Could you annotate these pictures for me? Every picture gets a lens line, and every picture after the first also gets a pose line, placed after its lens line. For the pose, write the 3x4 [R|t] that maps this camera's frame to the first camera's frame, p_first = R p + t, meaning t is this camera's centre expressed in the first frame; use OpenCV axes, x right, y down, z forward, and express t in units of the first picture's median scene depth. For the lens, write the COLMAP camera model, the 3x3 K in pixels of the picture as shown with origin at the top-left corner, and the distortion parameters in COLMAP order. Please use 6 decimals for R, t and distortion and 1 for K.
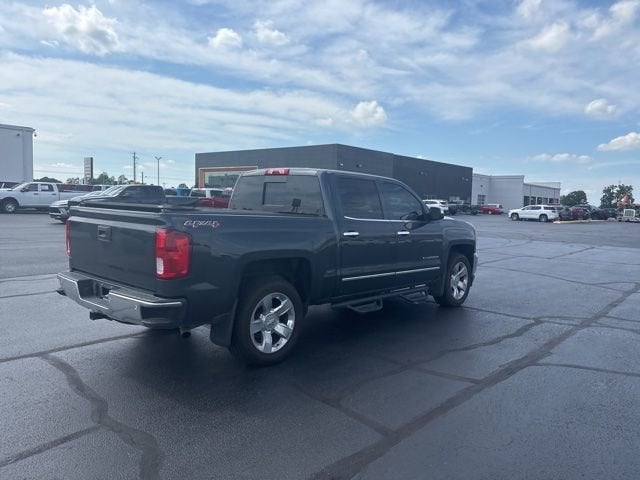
lens RADIAL K [[497.5, 0, 320.0], [0, 497.5, 240.0], [0, 0, 1]] dist [0.060750, -0.051903]
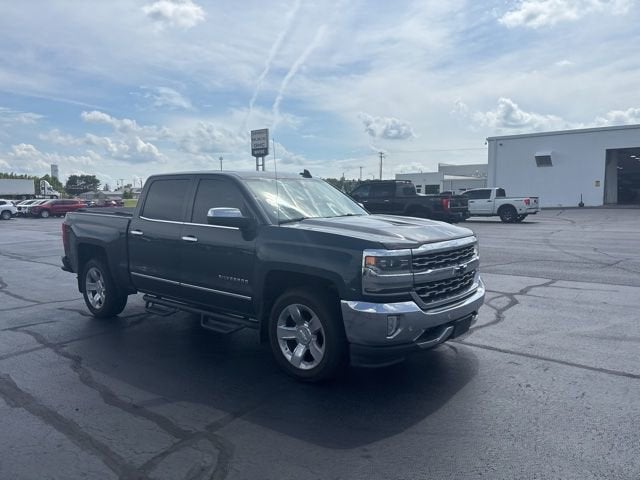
lens RADIAL K [[481.6, 0, 314.8], [0, 481.6, 243.1], [0, 0, 1]] dist [0.046776, -0.040302]
pose [[0.017881, 0.065437, -0.997696, 0.089399], [-0.065633, 0.995781, 0.064135, -0.006656], [0.997684, 0.064335, 0.022101, 0.108412]]
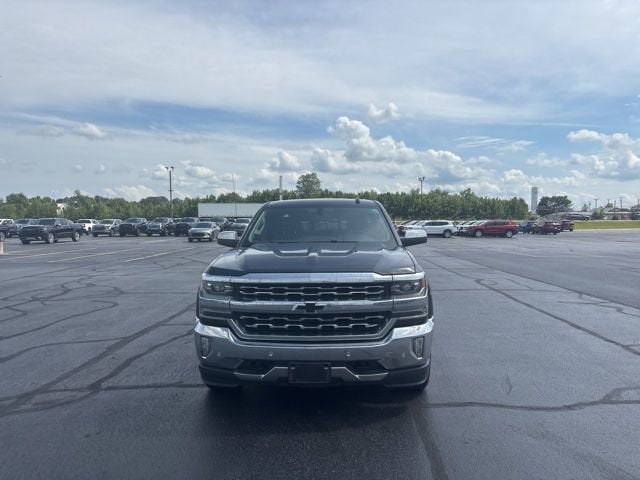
lens RADIAL K [[481.8, 0, 323.4], [0, 481.8, 242.8], [0, 0, 1]] dist [0.046061, -0.053000]
pose [[-0.773770, 0.003674, -0.633456, 0.061441], [-0.064443, 0.994339, 0.084484, -0.012350], [0.630180, 0.106193, -0.769153, 0.169764]]
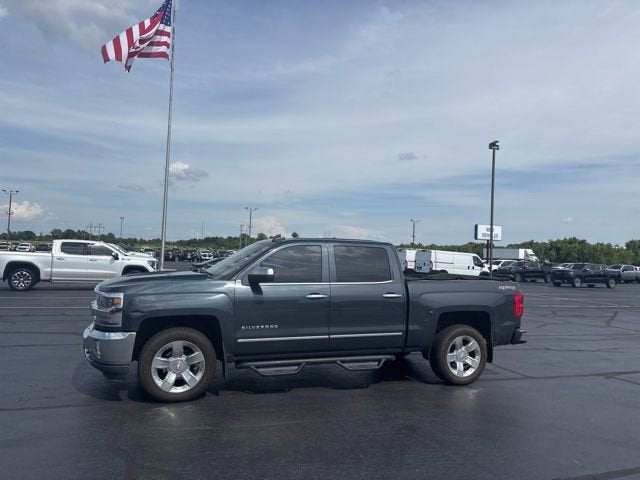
lens RADIAL K [[481.8, 0, 323.4], [0, 481.8, 242.8], [0, 0, 1]] dist [0.046061, -0.053000]
pose [[-0.877274, -0.056146, 0.476694, -0.047380], [-0.033581, 0.997881, 0.055733, -0.017809], [-0.478813, 0.032885, -0.877301, 0.183401]]
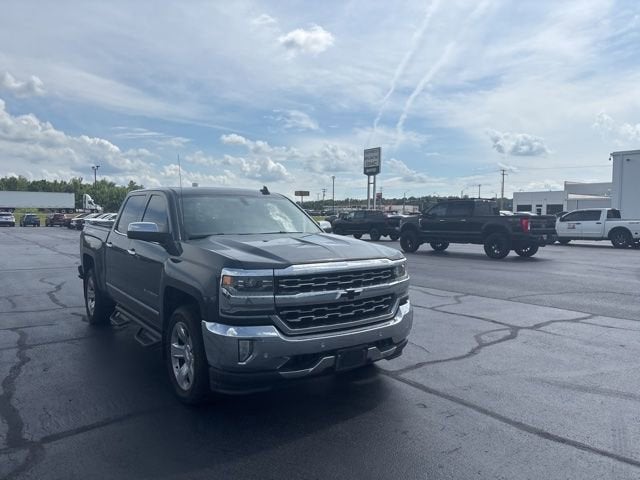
lens RADIAL K [[481.8, 0, 323.4], [0, 481.8, 242.8], [0, 0, 1]] dist [0.046061, -0.053000]
pose [[-0.211117, 0.025023, -0.977141, 0.083478], [-0.087037, 0.995220, 0.044291, -0.008711], [0.973578, 0.094398, -0.207930, 0.136285]]
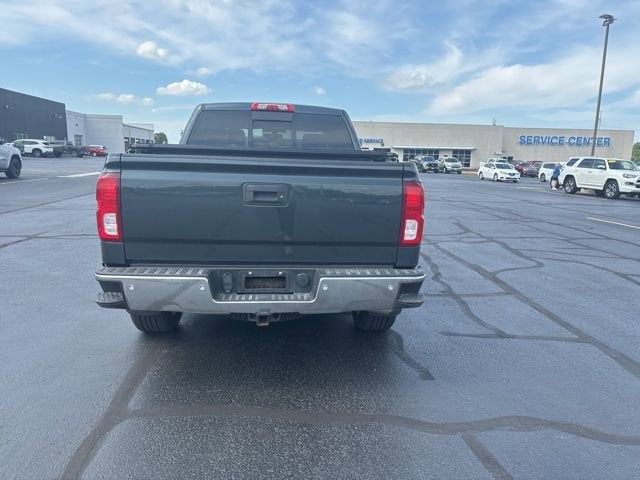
lens RADIAL K [[497.5, 0, 320.0], [0, 497.5, 240.0], [0, 0, 1]] dist [0.060750, -0.051903]
pose [[0.686901, -0.136630, 0.713793, -0.056186], [0.053409, 0.989003, 0.137912, -0.002845], [-0.724786, -0.056609, 0.686644, 0.031523]]
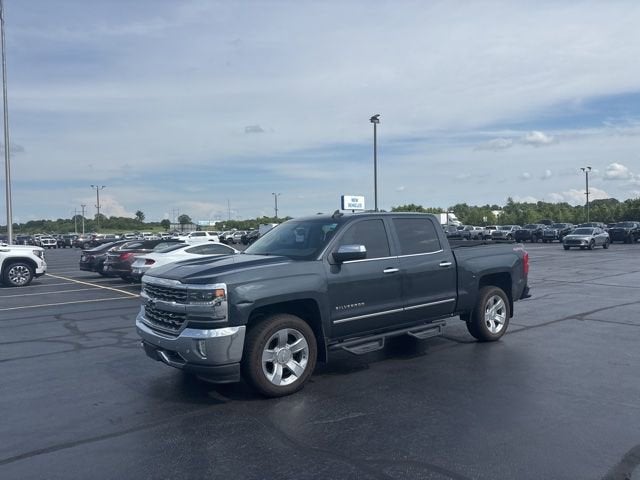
lens RADIAL K [[481.8, 0, 323.4], [0, 481.8, 242.8], [0, 0, 1]] dist [0.046061, -0.053000]
pose [[-0.982850, -0.019344, 0.183392, -0.009989], [-0.000165, 0.994575, 0.104019, -0.017131], [-0.184409, 0.102205, -0.977521, 0.193941]]
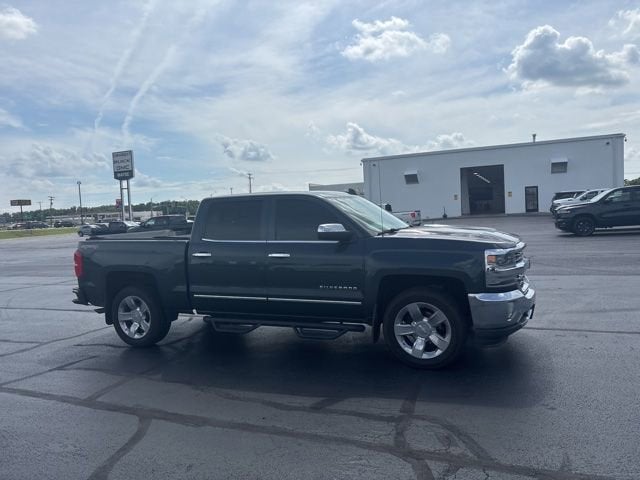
lens RADIAL K [[481.6, 0, 314.8], [0, 481.6, 243.1], [0, 0, 1]] dist [0.046776, -0.040302]
pose [[0.295823, 0.013841, -0.955142, 0.091805], [-0.012880, 0.999862, 0.010500, -0.004200], [0.955156, 0.009197, 0.295961, 0.073396]]
